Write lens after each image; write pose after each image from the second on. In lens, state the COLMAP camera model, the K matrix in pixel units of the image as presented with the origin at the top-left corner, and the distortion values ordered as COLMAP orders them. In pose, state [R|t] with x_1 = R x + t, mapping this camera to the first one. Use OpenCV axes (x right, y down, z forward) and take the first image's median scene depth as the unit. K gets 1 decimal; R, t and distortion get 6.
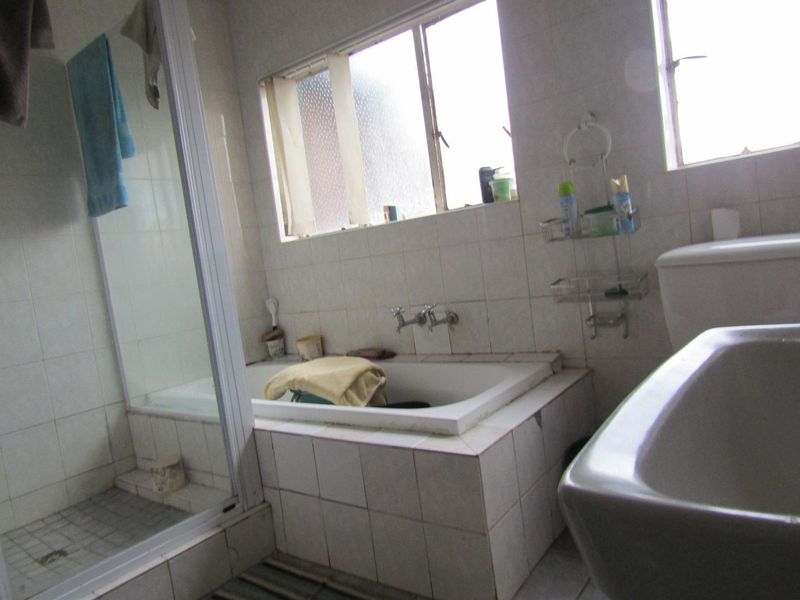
lens RADIAL K [[550.5, 0, 400.0], [0, 550.5, 300.0], [0, 0, 1]] dist [-0.034620, 0.008034]
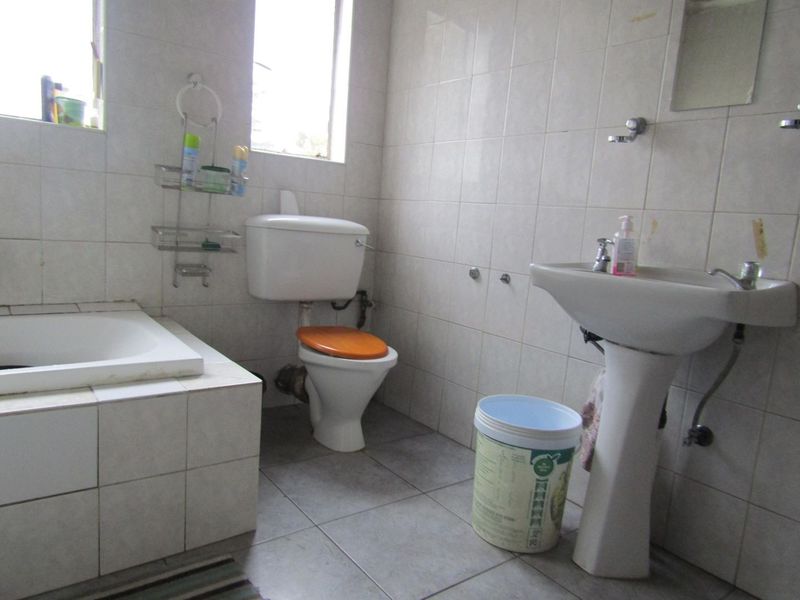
lens RADIAL K [[548.1, 0, 400.0], [0, 548.1, 300.0], [0, 0, 1]] dist [-0.025224, 0.000570]
pose [[0.270252, 0.008306, 0.962754, -0.546823], [-0.047880, 0.998841, 0.004822, 0.070315], [-0.961598, -0.047400, 0.270337, 0.306400]]
